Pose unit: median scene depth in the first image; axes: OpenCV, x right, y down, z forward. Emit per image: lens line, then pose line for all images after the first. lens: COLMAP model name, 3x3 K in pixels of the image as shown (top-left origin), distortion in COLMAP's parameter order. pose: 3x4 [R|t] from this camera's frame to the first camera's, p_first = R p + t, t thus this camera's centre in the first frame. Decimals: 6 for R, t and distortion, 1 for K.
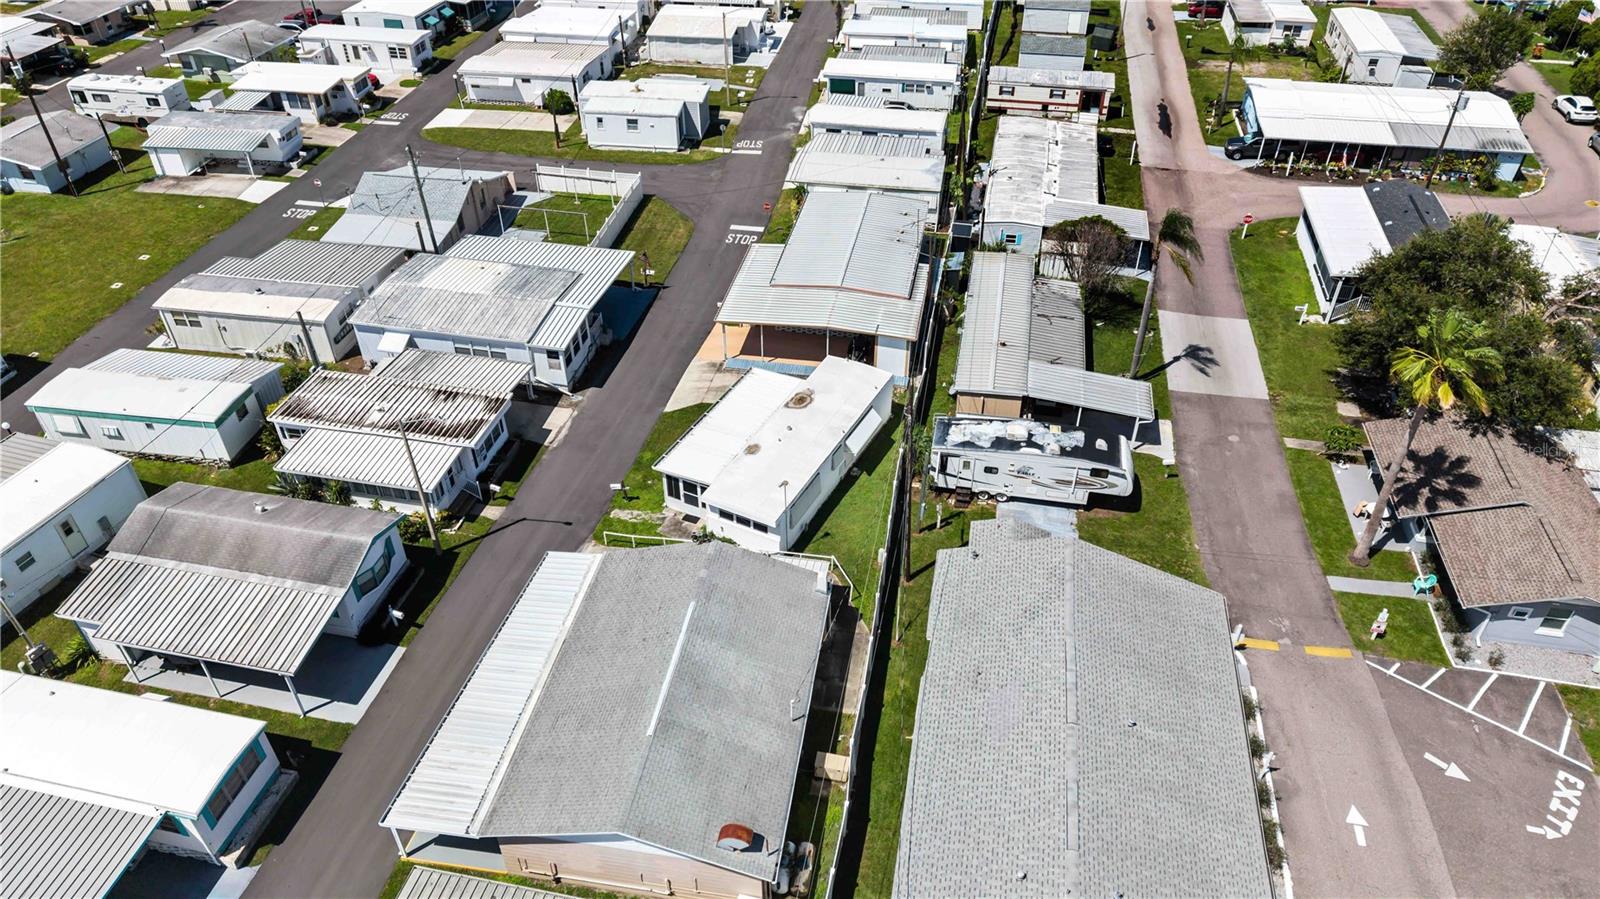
lens RADIAL K [[1064.8, 0, 797.3], [0, 1064.8, 459.8], [0, 0, 1]] dist [0.042346, -0.043304]
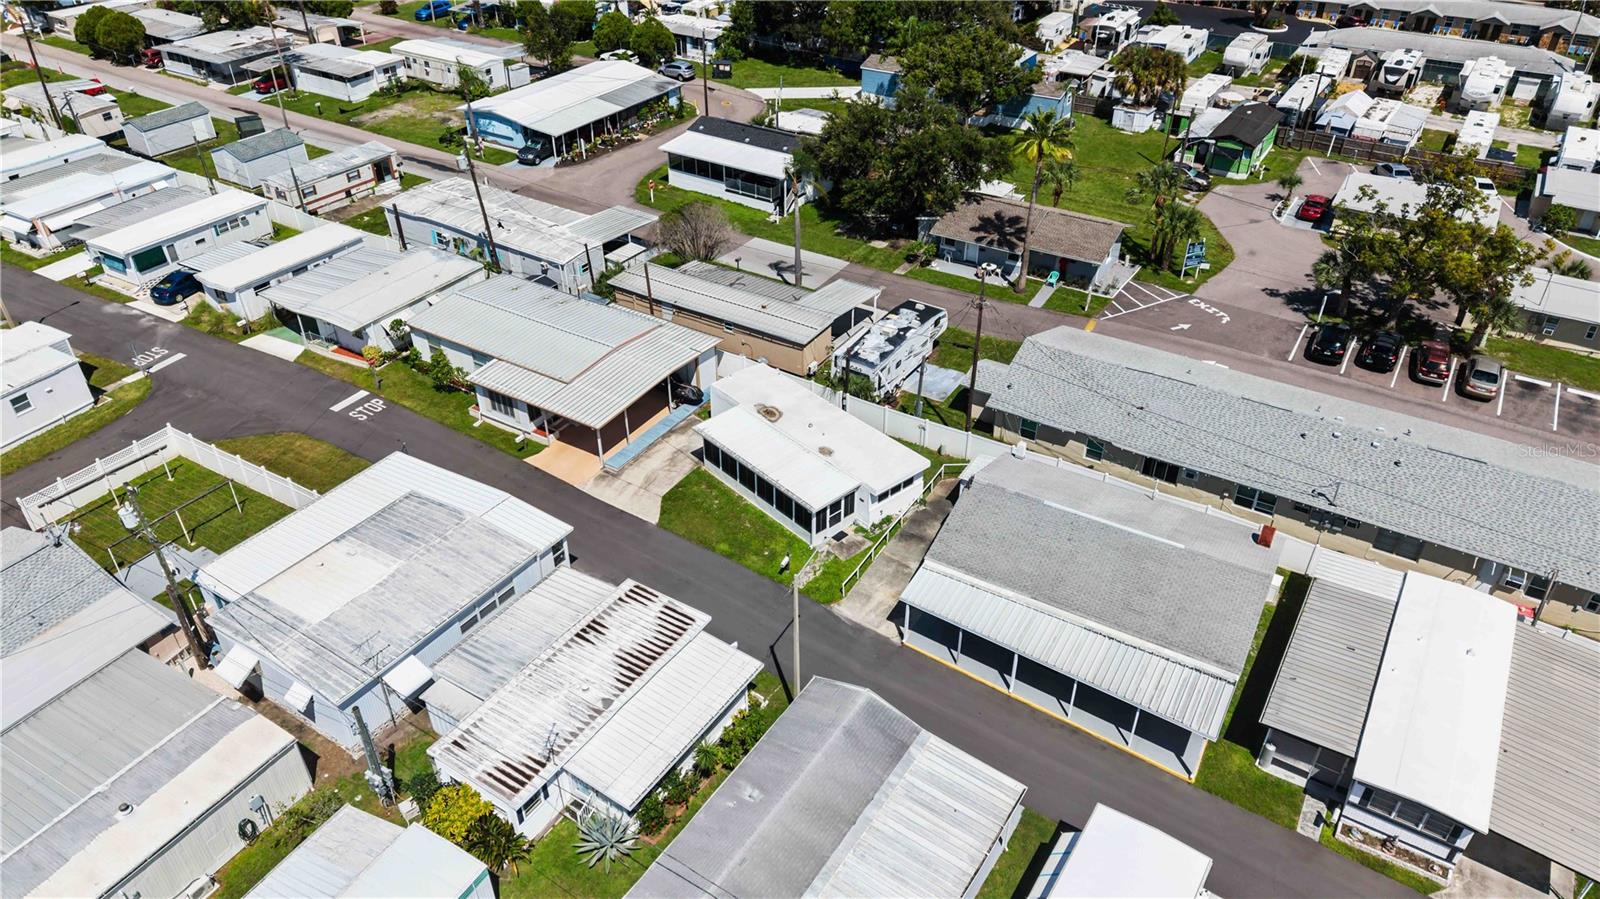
lens RADIAL K [[1064.8, 0, 808.1], [0, 1064.8, 448.5], [0, 0, 1]] dist [0.042346, -0.043304]
pose [[0.358160, -0.529679, 0.768870, -0.520716], [0.577070, 0.772957, 0.263681, -0.181813], [-0.733970, 0.349252, 0.582504, 0.236073]]
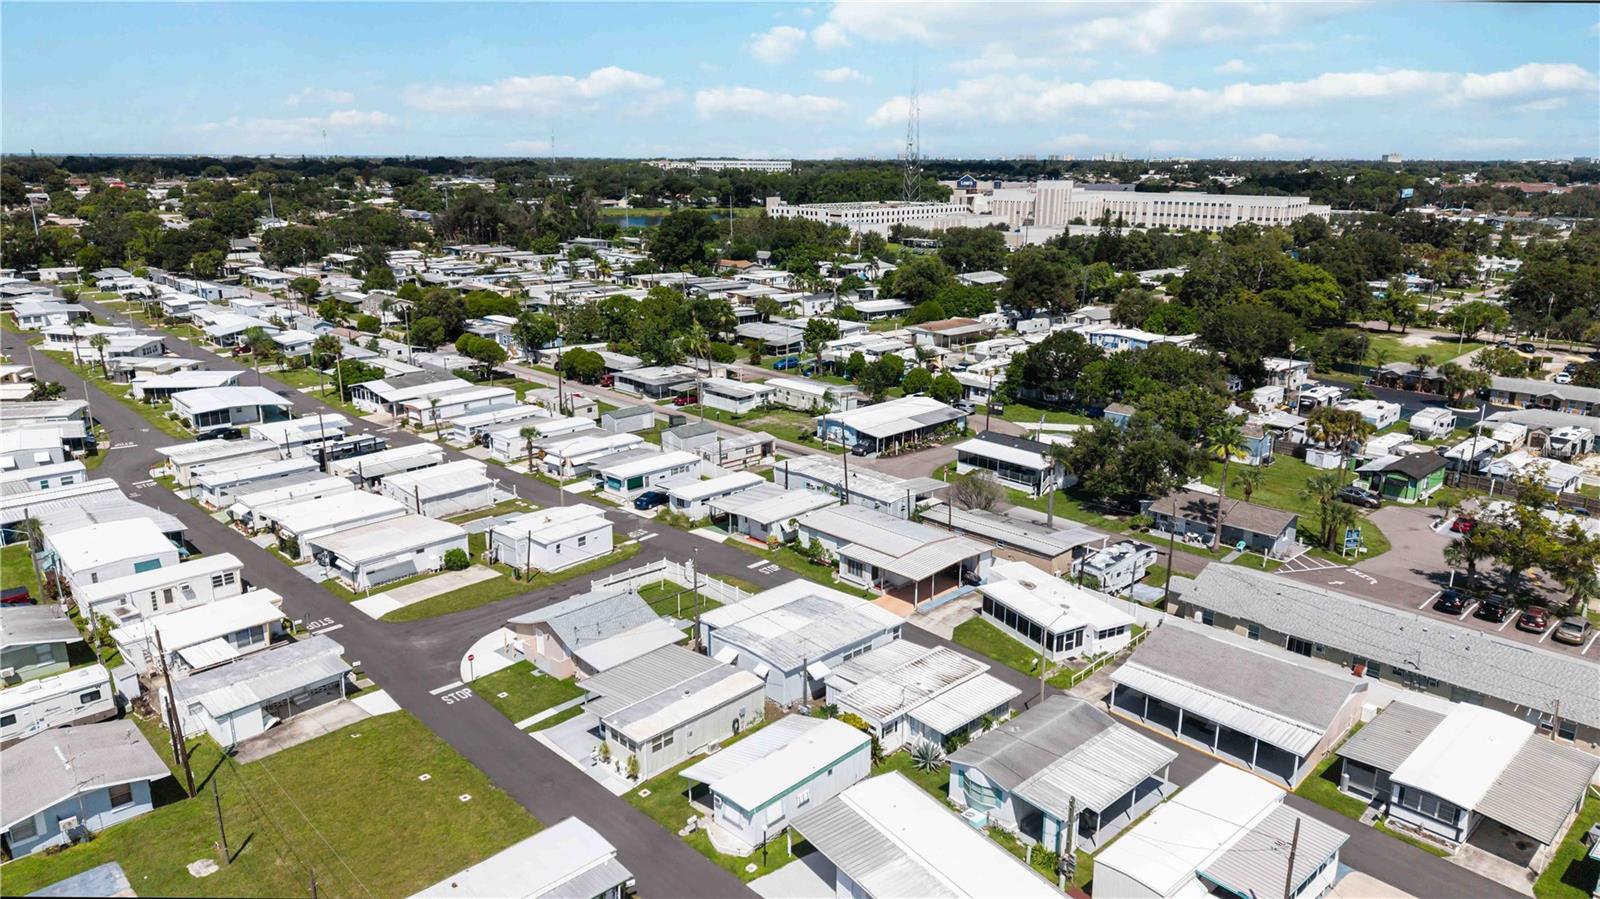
lens RADIAL K [[1064.8, 0, 795.1], [0, 1064.8, 459.7], [0, 0, 1]] dist [0.042346, -0.043304]
pose [[0.576719, -0.221214, 0.786422, -0.927794], [0.502442, 0.855093, -0.127933, -0.122037], [-0.644163, 0.468913, 0.604296, 0.095124]]
